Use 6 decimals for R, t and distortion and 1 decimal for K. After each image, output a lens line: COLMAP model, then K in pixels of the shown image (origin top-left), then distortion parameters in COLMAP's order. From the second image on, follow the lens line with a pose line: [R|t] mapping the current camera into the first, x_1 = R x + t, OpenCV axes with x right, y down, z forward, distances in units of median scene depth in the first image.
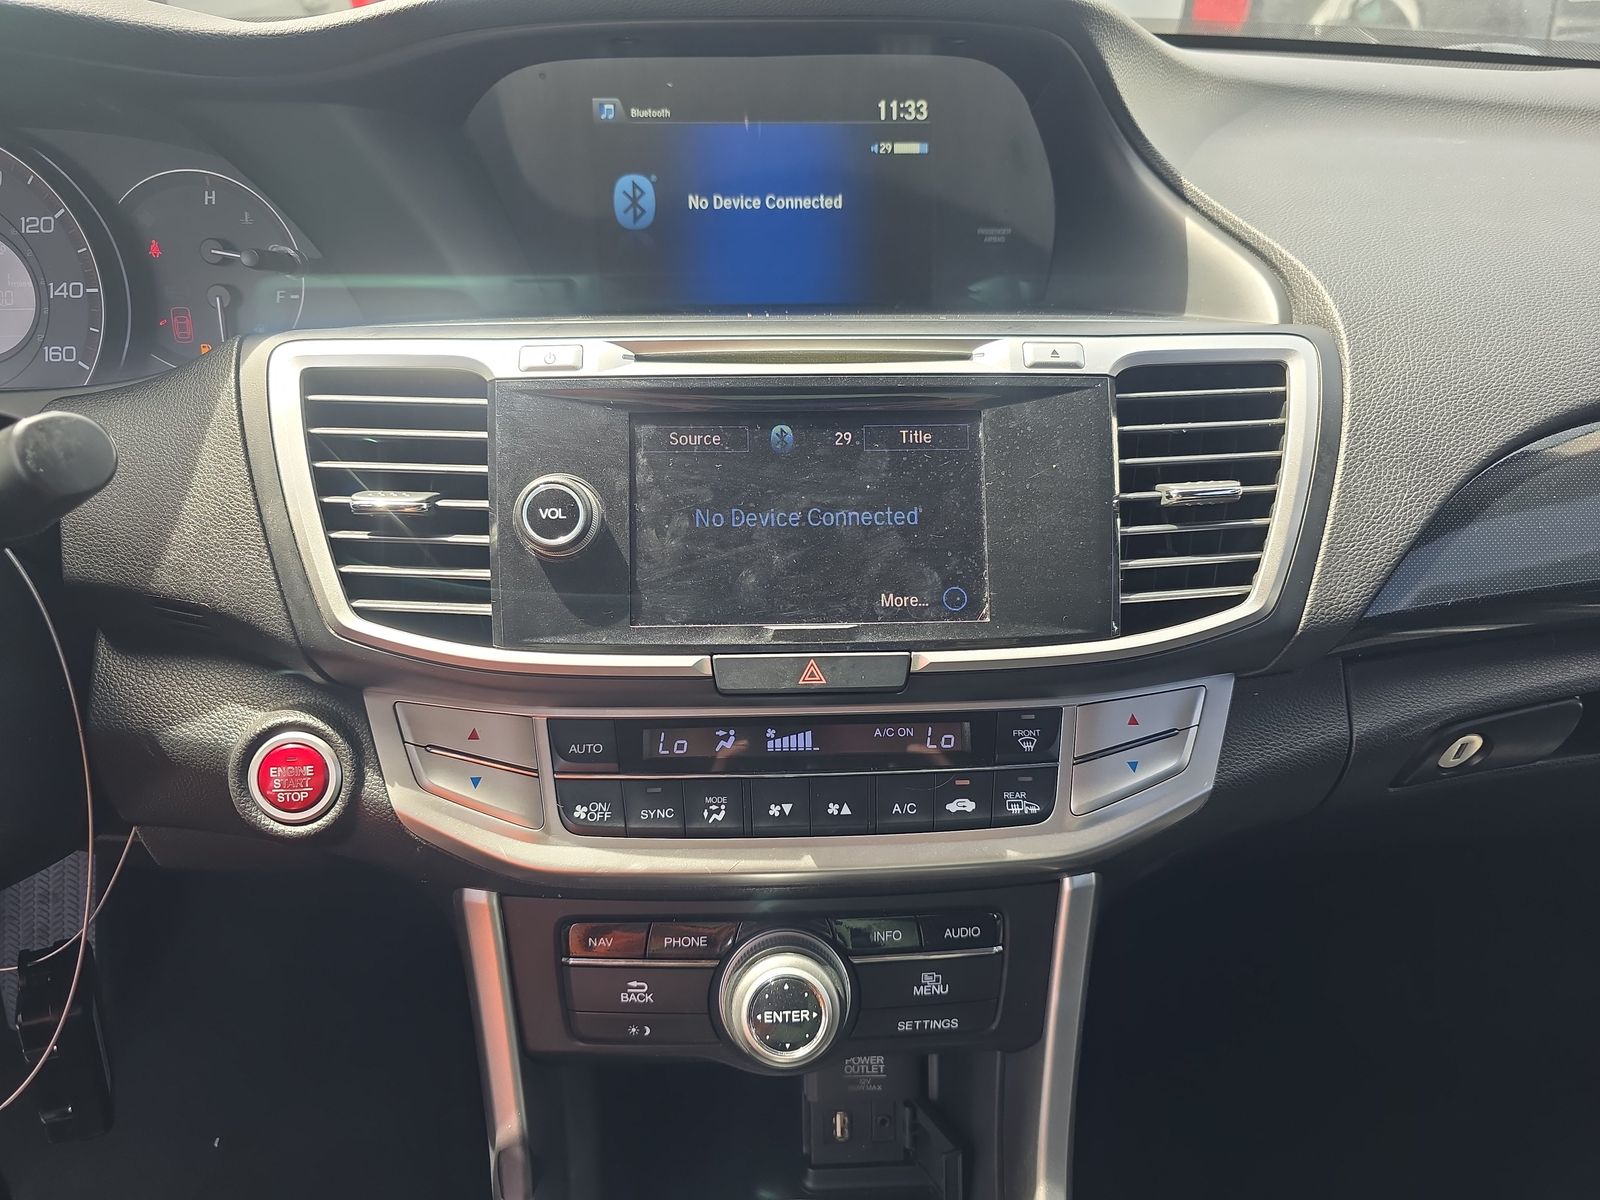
lens RADIAL K [[1072.9, 0, 793.7], [0, 1072.9, 592.9], [0, 0, 1]] dist [0.023803, -0.017883]
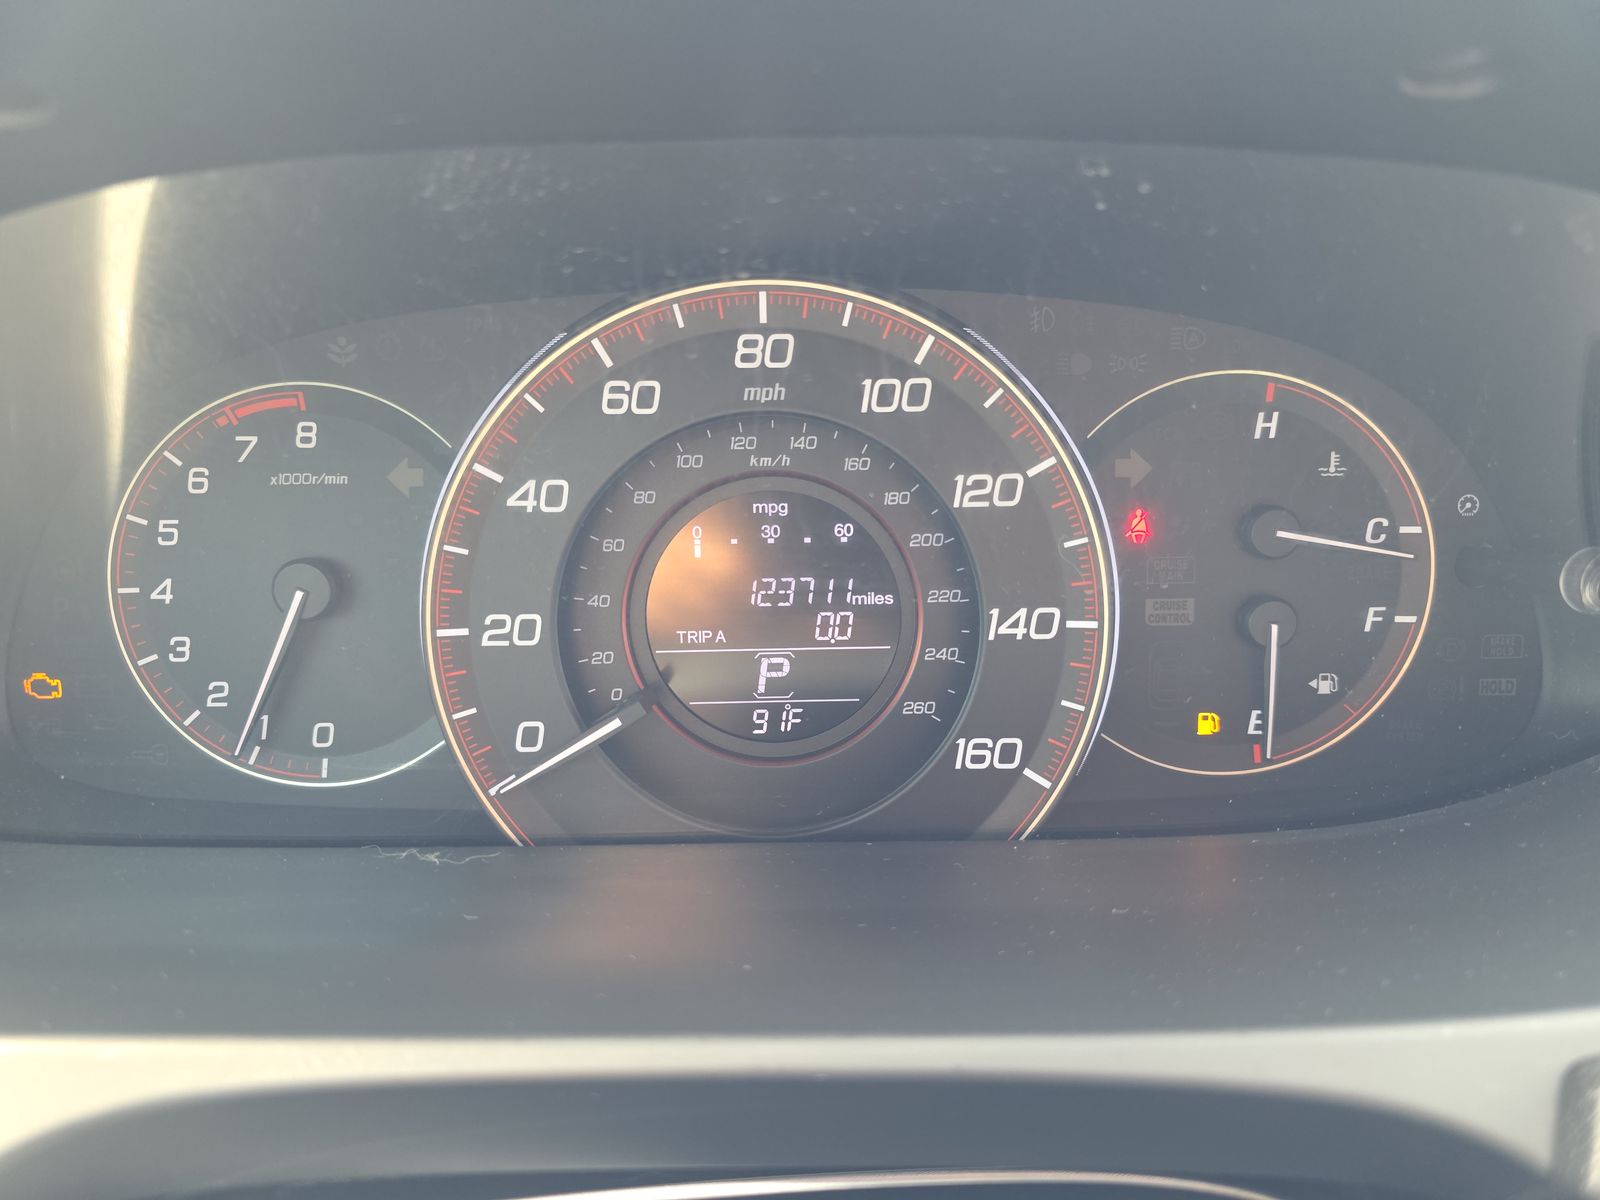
lens RADIAL K [[1072.9, 0, 797.1], [0, 1072.9, 603.8], [0, 0, 1]] dist [0.023803, -0.017883]
pose [[0.998919, -0.001381, -0.046468, -0.889284], [-0.005235, 0.989861, -0.141941, -0.263221], [0.046193, 0.142031, 0.988784, 0.634181]]
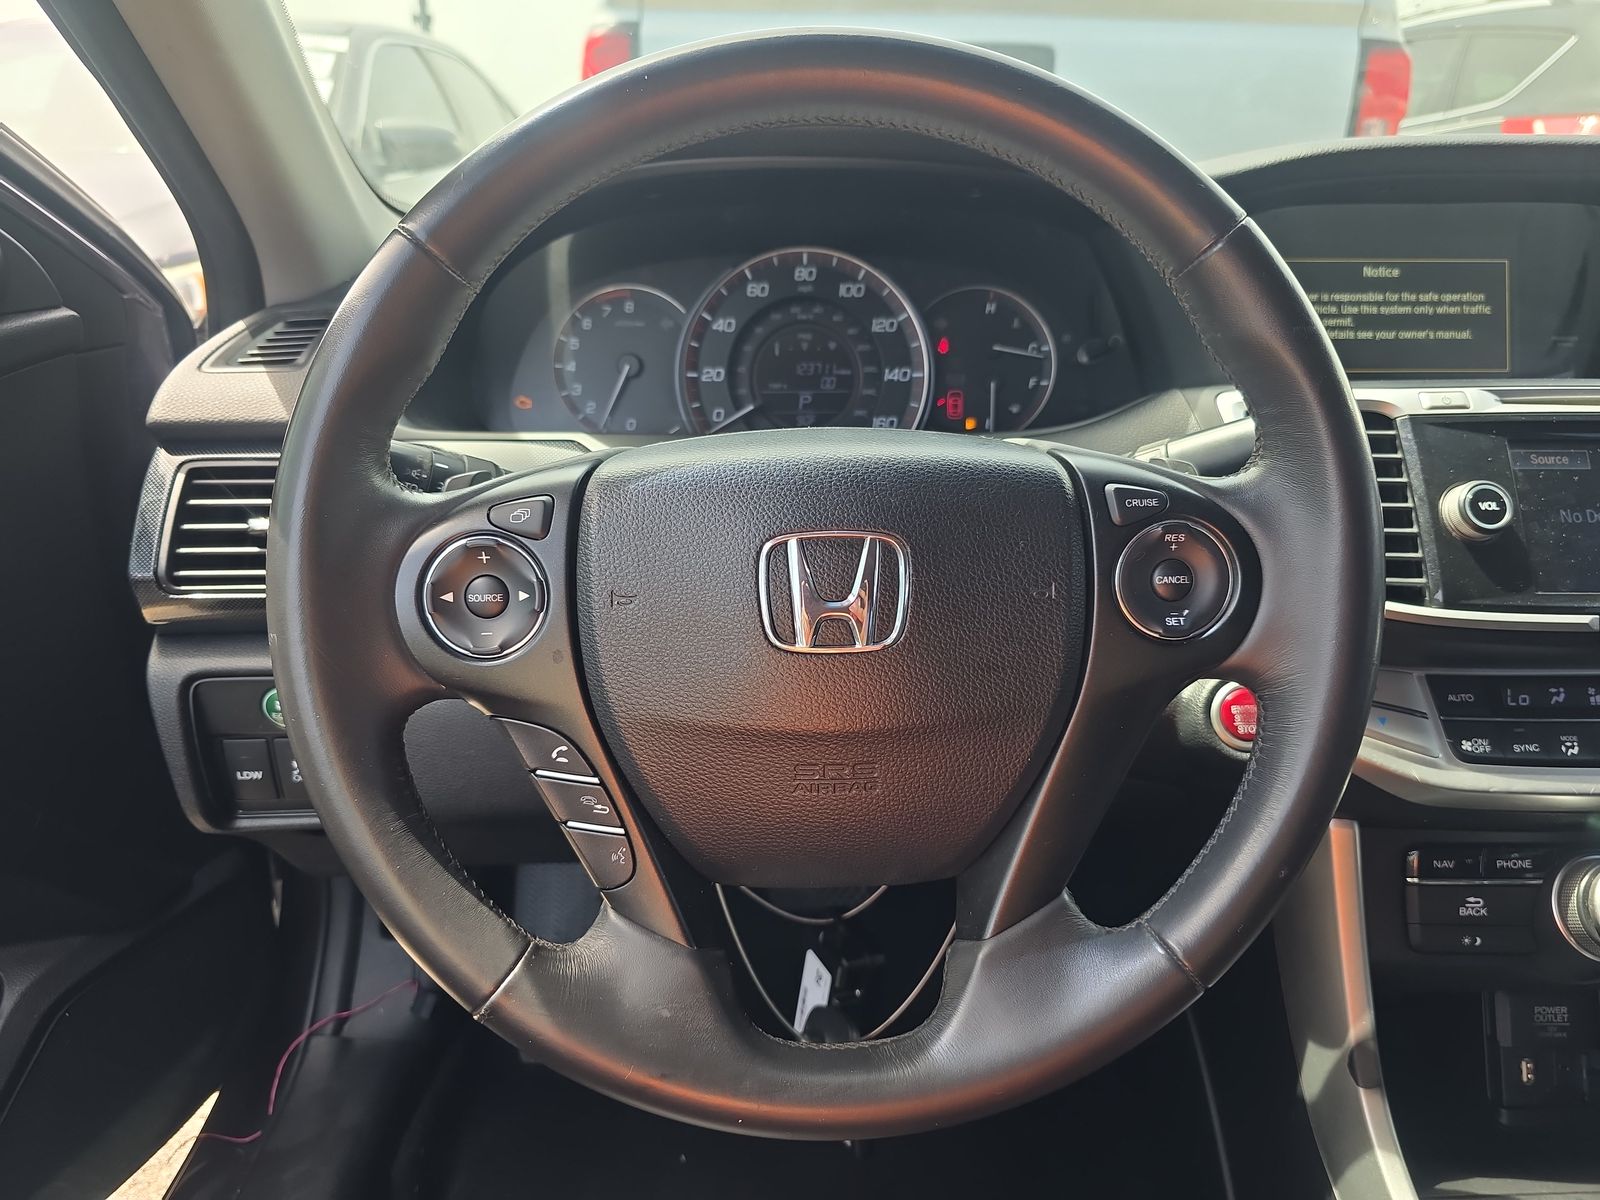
lens RADIAL K [[1072.9, 0, 803.8], [0, 1072.9, 608.1], [0, 0, 1]] dist [0.023803, -0.017883]
pose [[0.999858, 0.004195, -0.016292, -0.905620], [-0.006336, 0.991006, -0.133666, 0.204068], [0.015585, 0.133751, 0.990892, -0.290796]]
